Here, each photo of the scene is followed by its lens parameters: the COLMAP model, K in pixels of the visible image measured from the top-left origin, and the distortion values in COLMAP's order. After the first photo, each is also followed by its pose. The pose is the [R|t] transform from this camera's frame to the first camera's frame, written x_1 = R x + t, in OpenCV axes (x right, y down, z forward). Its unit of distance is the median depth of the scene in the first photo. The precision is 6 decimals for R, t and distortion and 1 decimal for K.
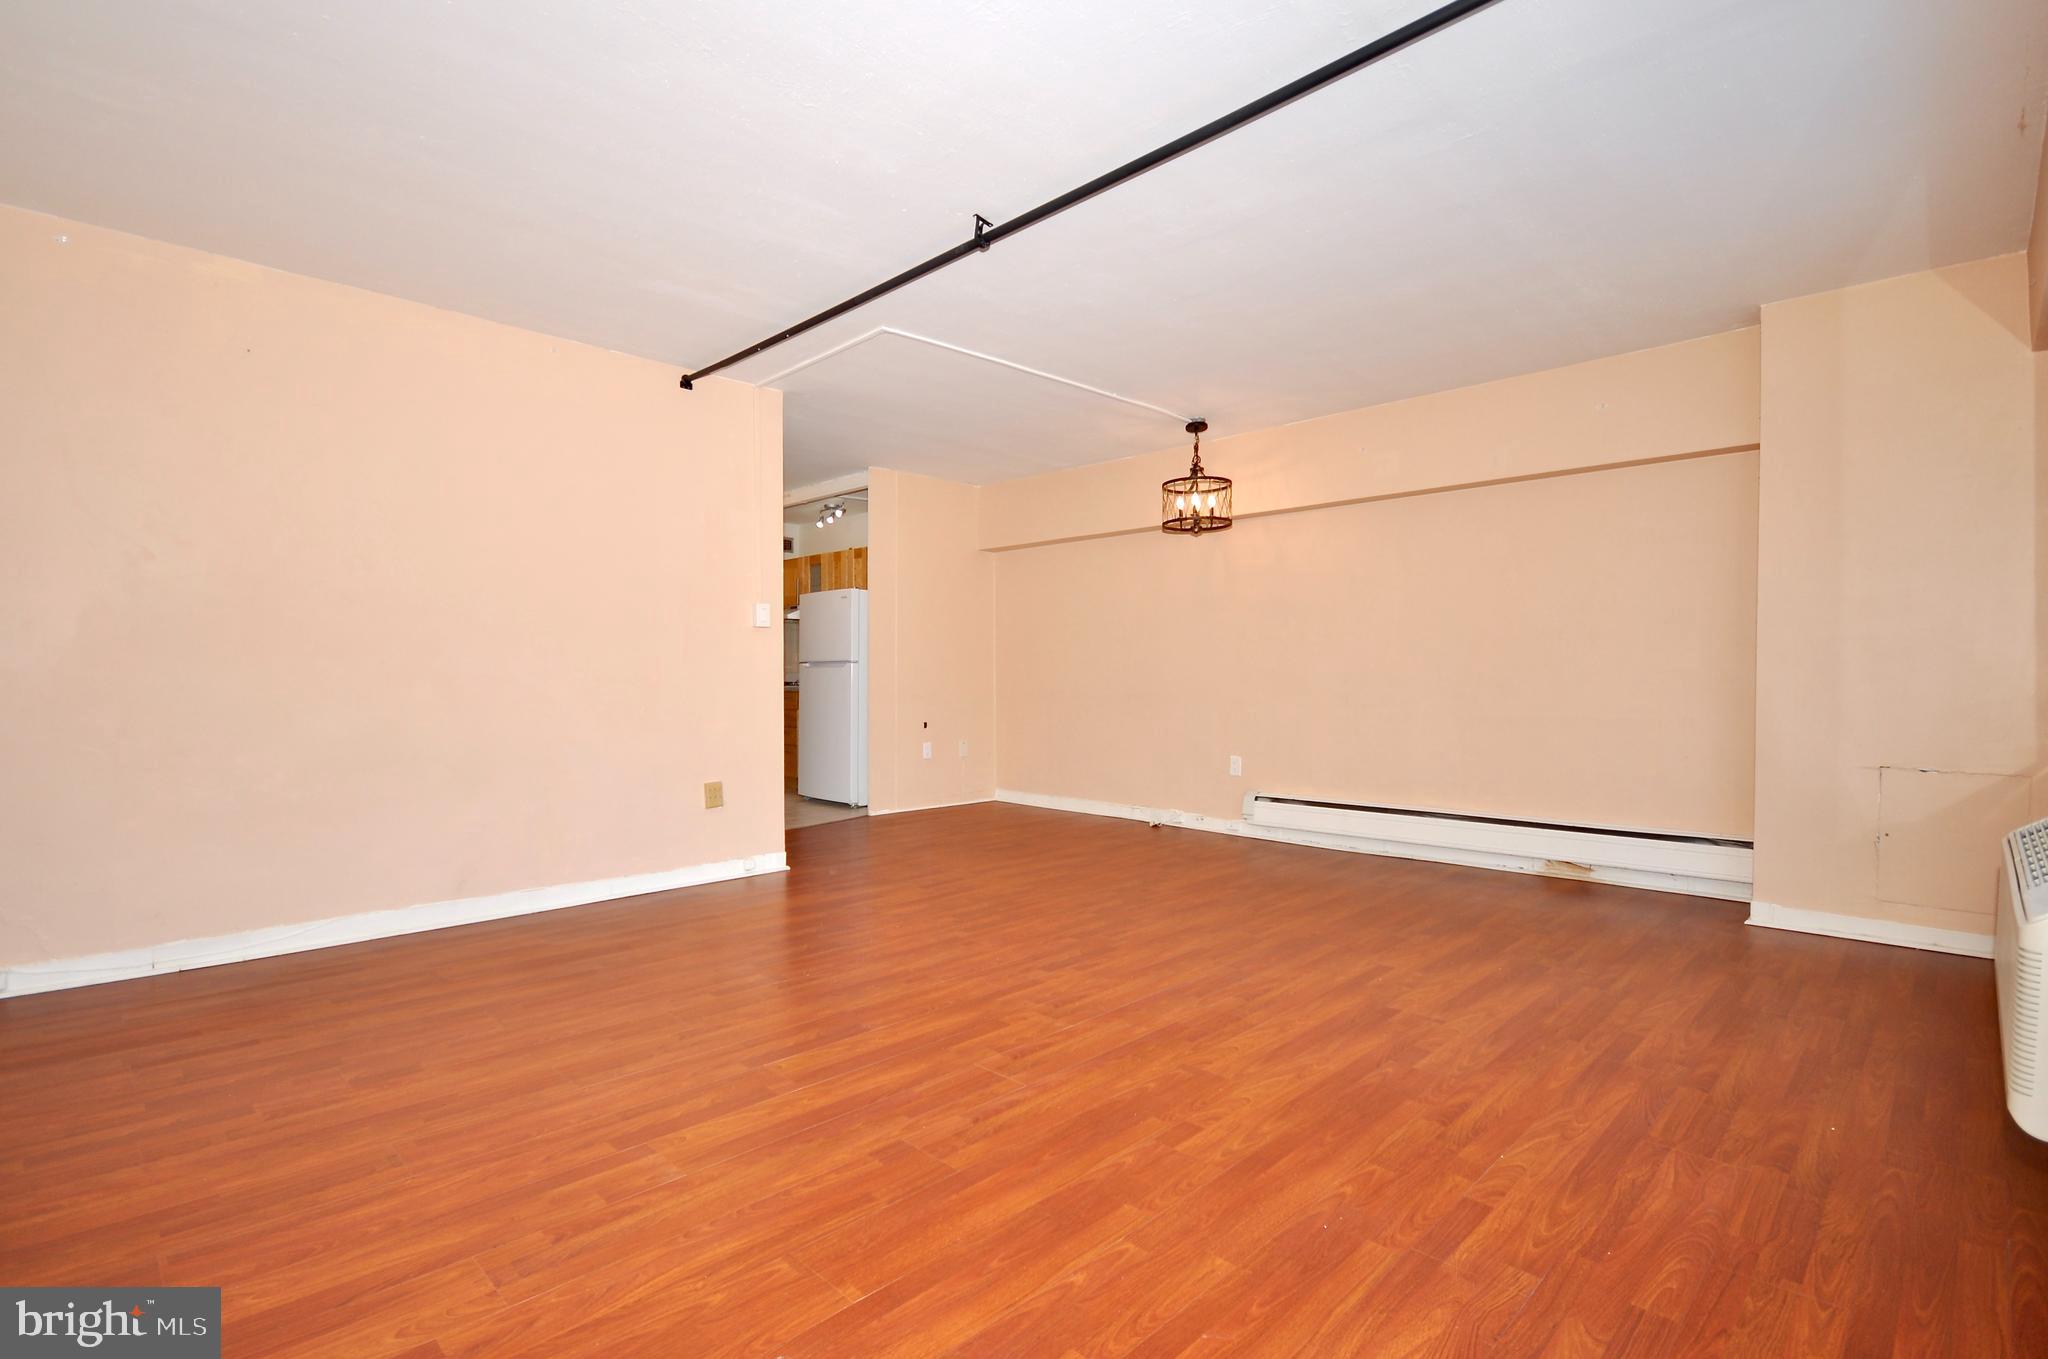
lens RADIAL K [[944.2, 0, 1023.2], [0, 944.2, 695.2], [0, 0, 1]] dist [0.014395, -0.011340]
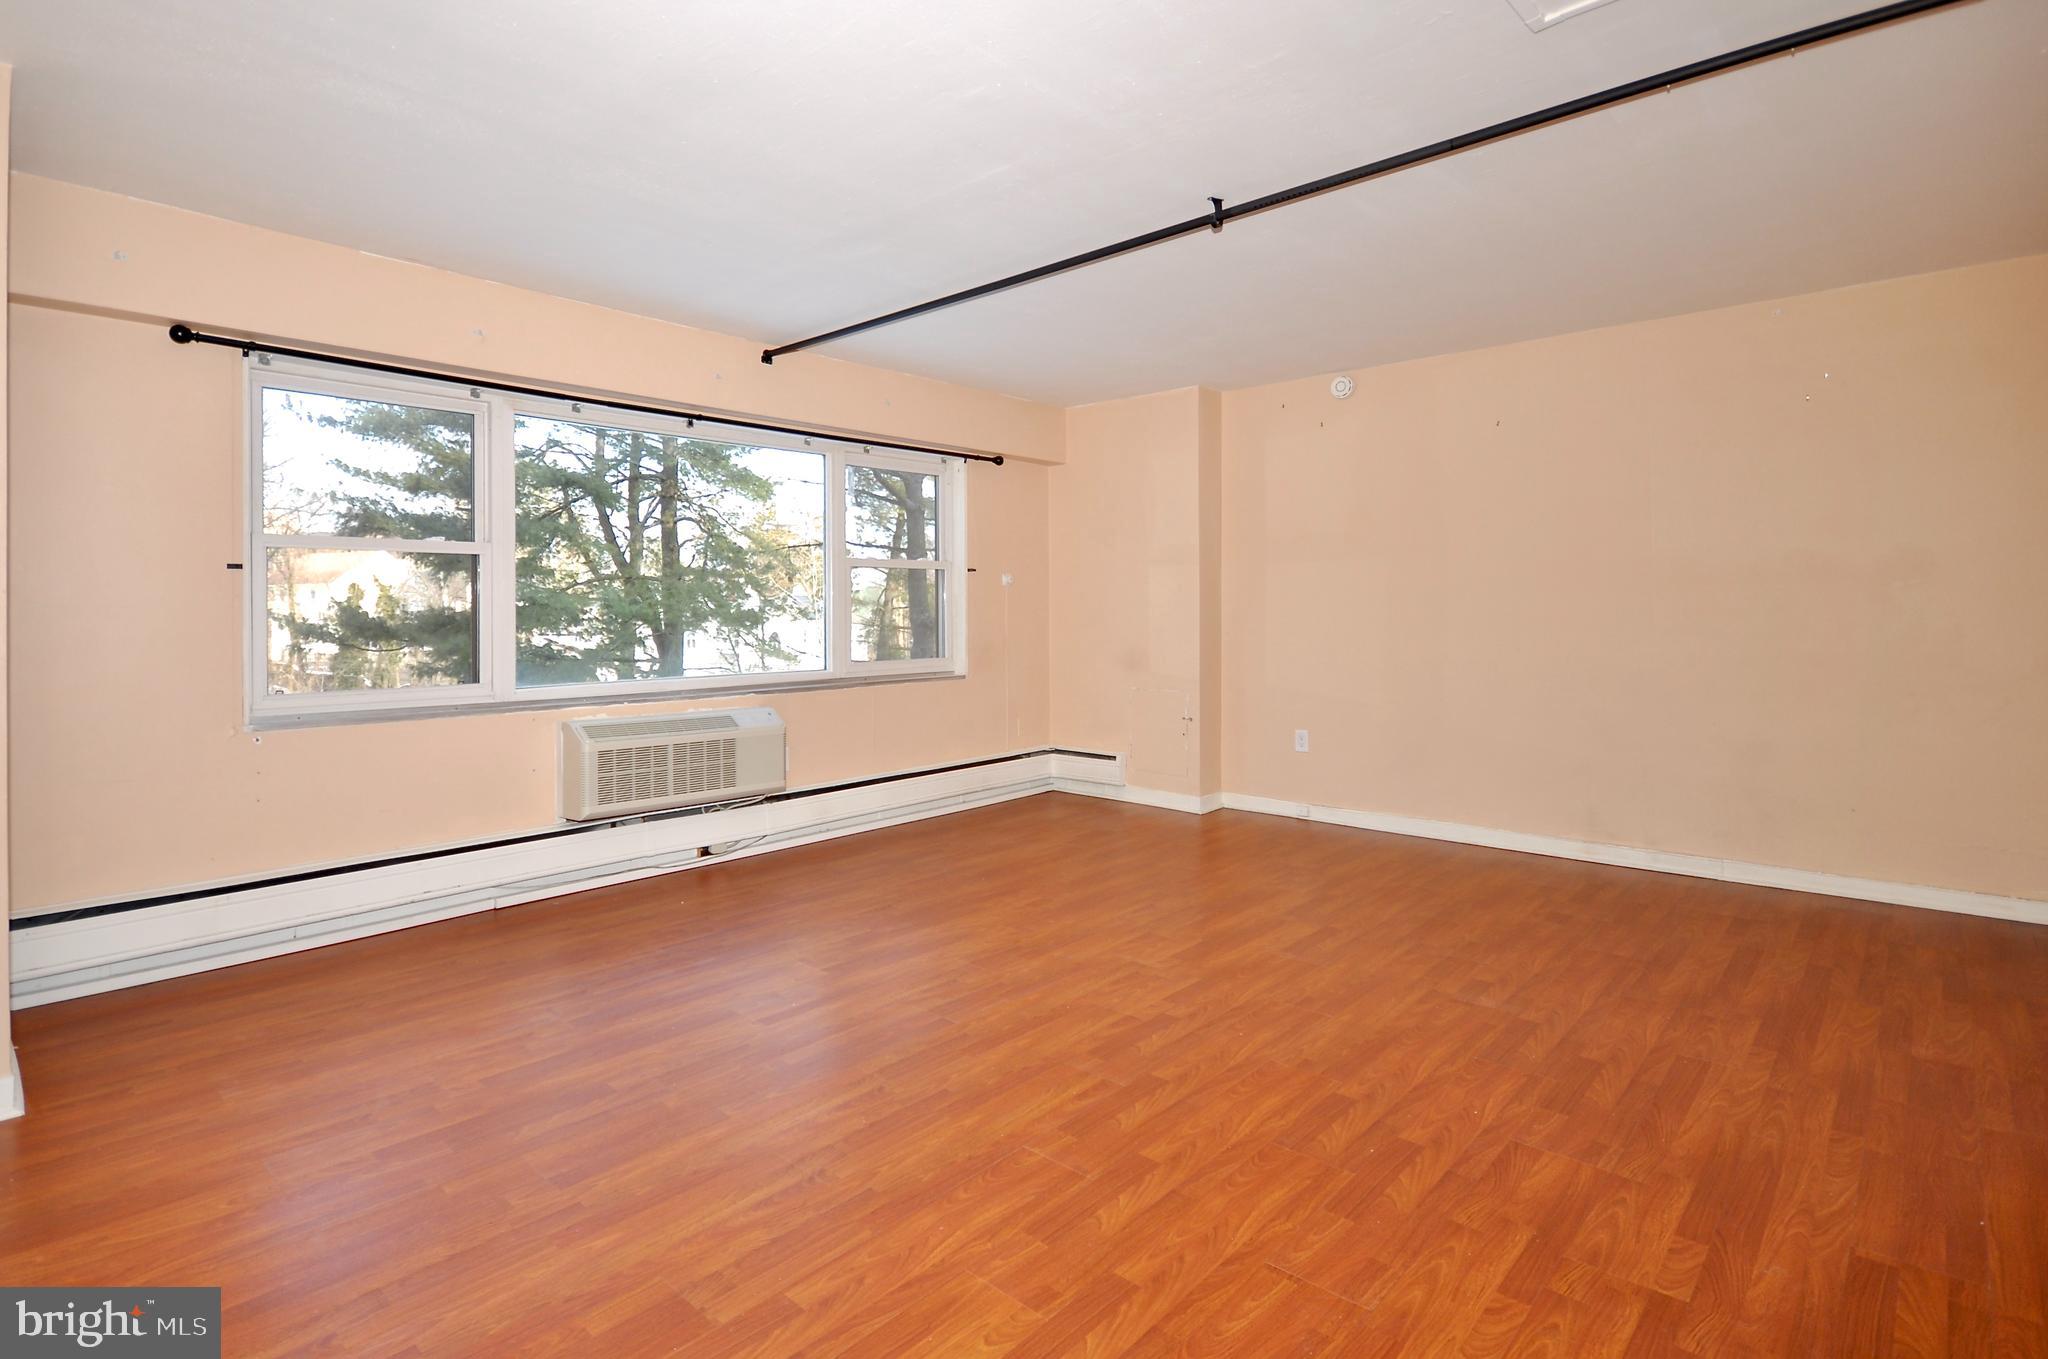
lens RADIAL K [[1015.3, 0, 948.8], [0, 1015.3, 621.2], [0, 0, 1]] dist [0.008419, -0.006356]
pose [[-0.999929, 0.005256, -0.010710, 0.252318], [0.004921, 0.999504, 0.031093, -0.101211], [0.010869, 0.031038, -0.999459, 2.083411]]
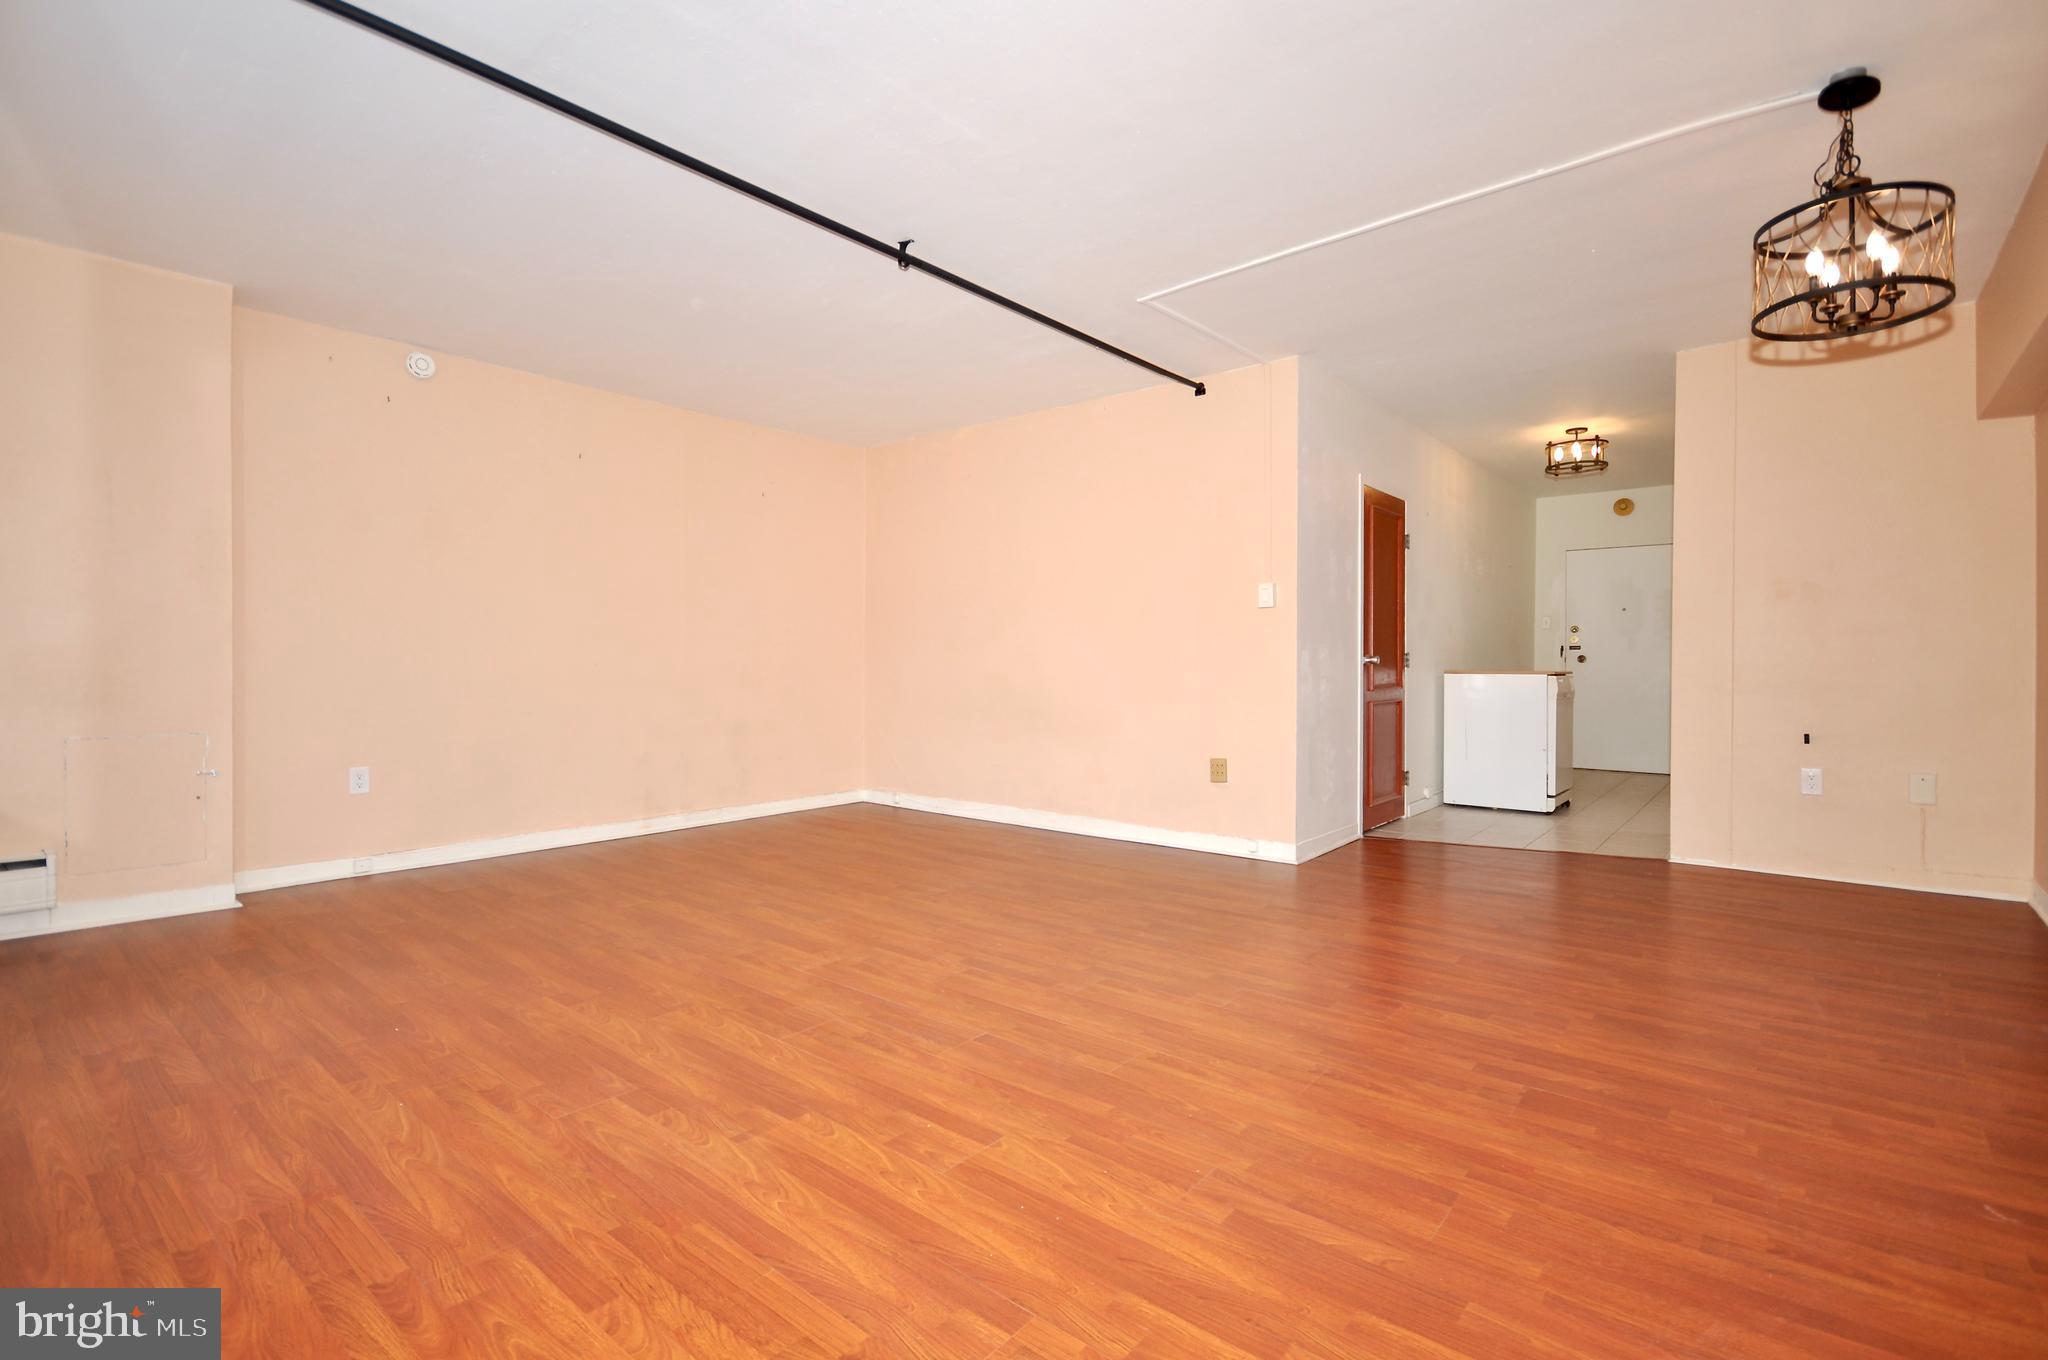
lens RADIAL K [[944.2, 0, 1011.4], [0, 944.2, 660.8], [0, 0, 1]] dist [0.014395, -0.011340]
pose [[0.080206, 0.000787, -0.996778, 1.081337], [-0.020900, 0.999781, -0.000893, -0.014950], [0.996559, 0.020904, 0.080205, 1.059595]]
